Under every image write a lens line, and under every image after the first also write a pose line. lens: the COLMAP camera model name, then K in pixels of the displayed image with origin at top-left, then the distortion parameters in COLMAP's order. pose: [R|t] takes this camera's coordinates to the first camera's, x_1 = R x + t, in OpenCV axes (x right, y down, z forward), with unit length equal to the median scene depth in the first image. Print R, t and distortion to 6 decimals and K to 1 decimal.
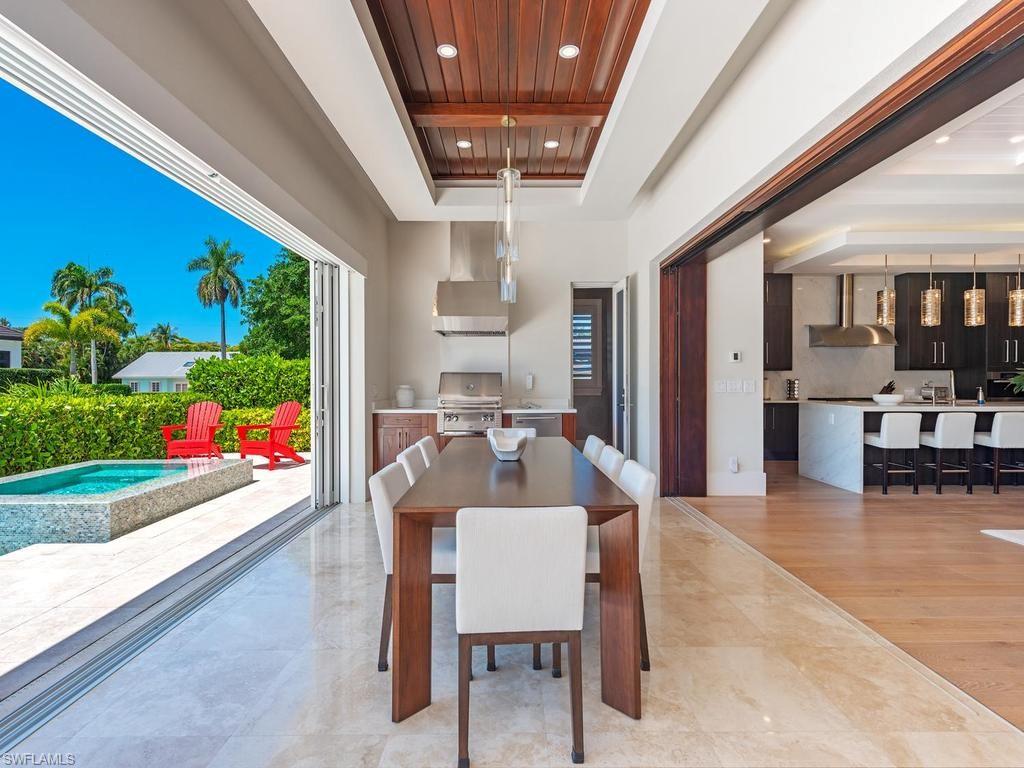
lens RADIAL K [[491.9, 0, 512.0], [0, 491.9, 384.0], [0, 0, 1]] dist [0.012489, -0.000164]
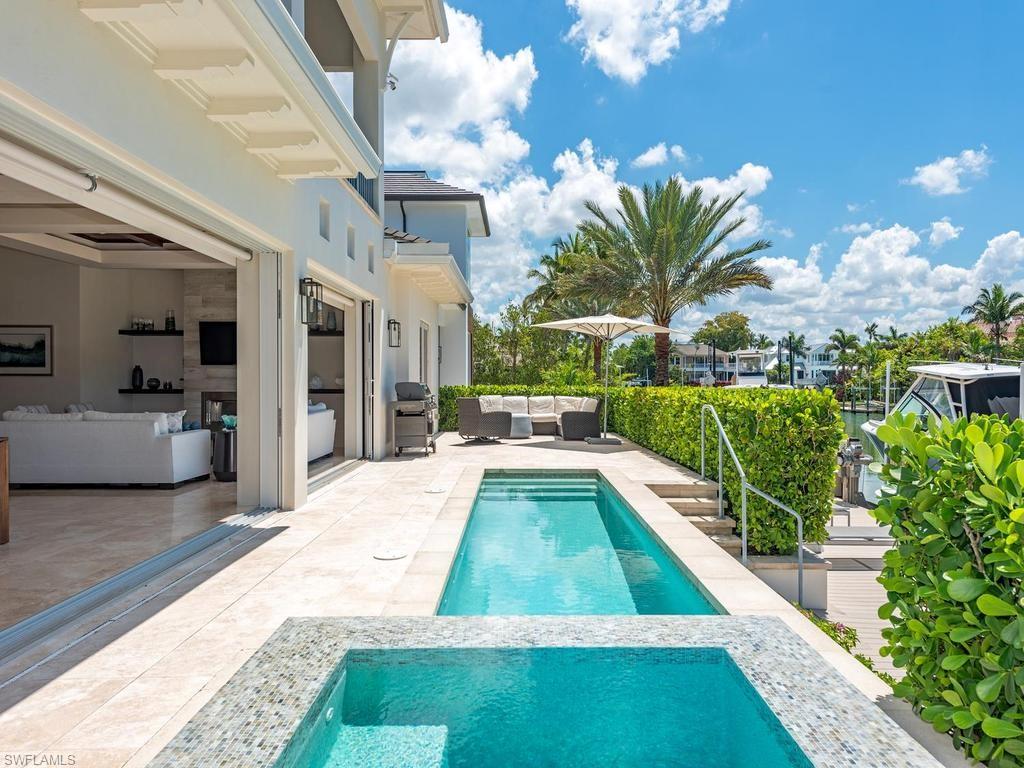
lens RADIAL K [[663.5, 0, 512.0], [0, 663.5, 384.0], [0, 0, 1]] dist [0.017388, -0.002828]
pose [[-0.999939, 0.002216, 0.010843, -0.694883], [0.002359, 0.999910, 0.013217, 0.000667], [-0.010813, 0.013242, -0.999854, 1.104641]]
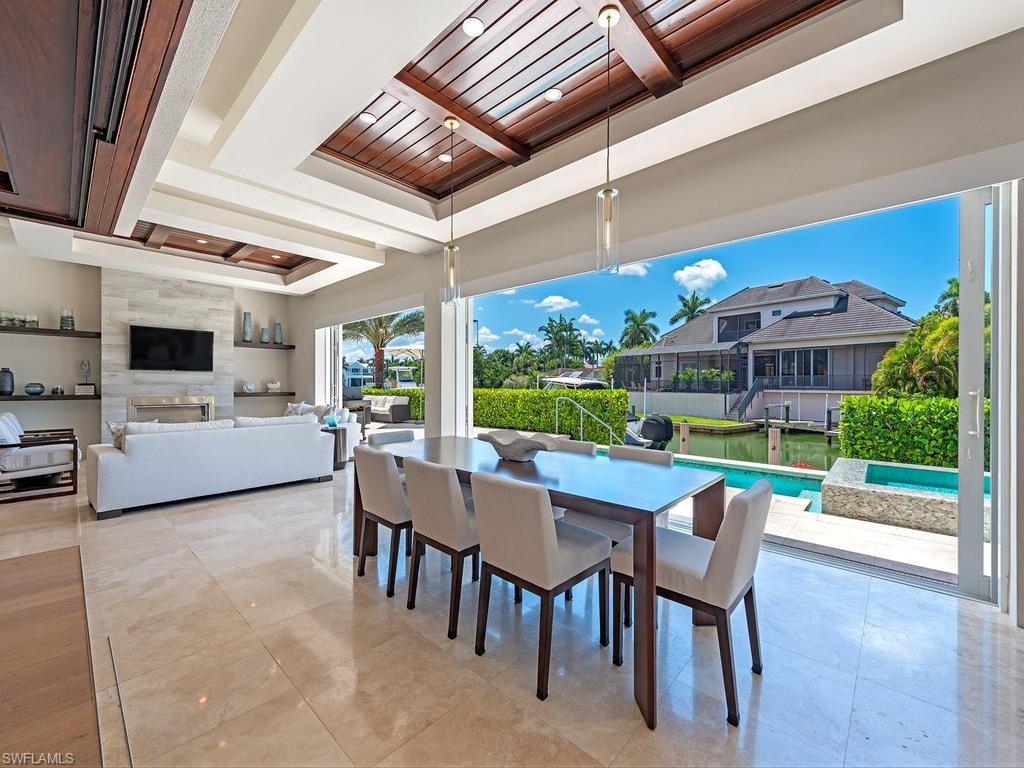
lens RADIAL K [[413.4, 0, 512.0], [0, 413.4, 384.0], [0, 0, 1]] dist [0.000754, -0.000128]
pose [[-0.679415, 0.000445, -0.733754, 0.317839], [-0.006154, 0.999961, 0.006305, -0.004358], [0.733728, 0.008800, -0.679386, 0.789128]]
